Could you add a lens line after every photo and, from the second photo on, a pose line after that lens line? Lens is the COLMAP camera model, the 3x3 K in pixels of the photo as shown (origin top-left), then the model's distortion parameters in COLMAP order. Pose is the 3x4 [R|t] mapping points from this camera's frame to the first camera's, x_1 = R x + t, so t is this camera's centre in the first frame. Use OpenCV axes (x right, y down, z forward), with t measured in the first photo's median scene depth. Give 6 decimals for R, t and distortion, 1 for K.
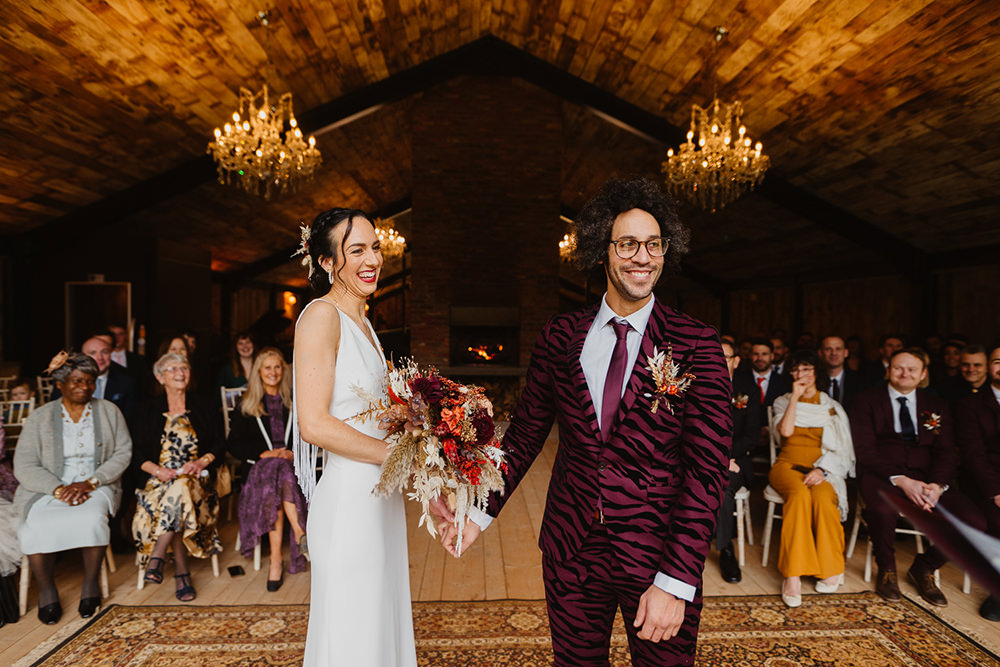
lens RADIAL K [[600.5, 0, 500.0], [0, 600.5, 333.5], [0, 0, 1]] dist [-0.016678, -0.002122]
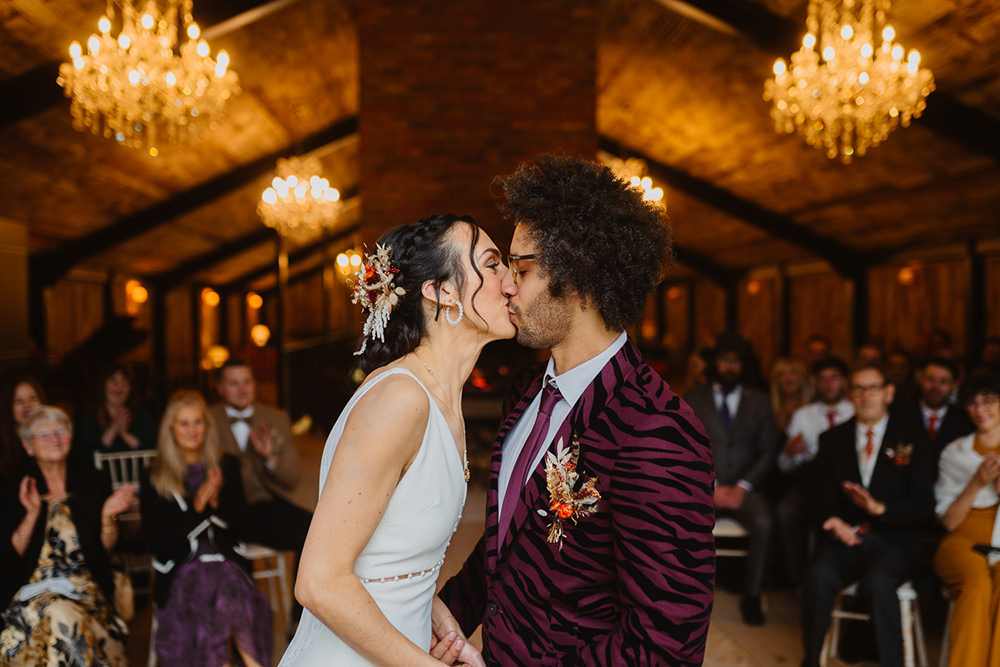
lens RADIAL K [[1034.7, 0, 509.6], [0, 1034.7, 317.6], [0, 0, 1]] dist [-0.079539, 0.194929]
pose [[0.998810, -0.024919, 0.041932, -0.062079], [0.025537, 0.999572, -0.014256, -0.024603], [-0.041559, 0.015310, 0.999019, -0.096075]]
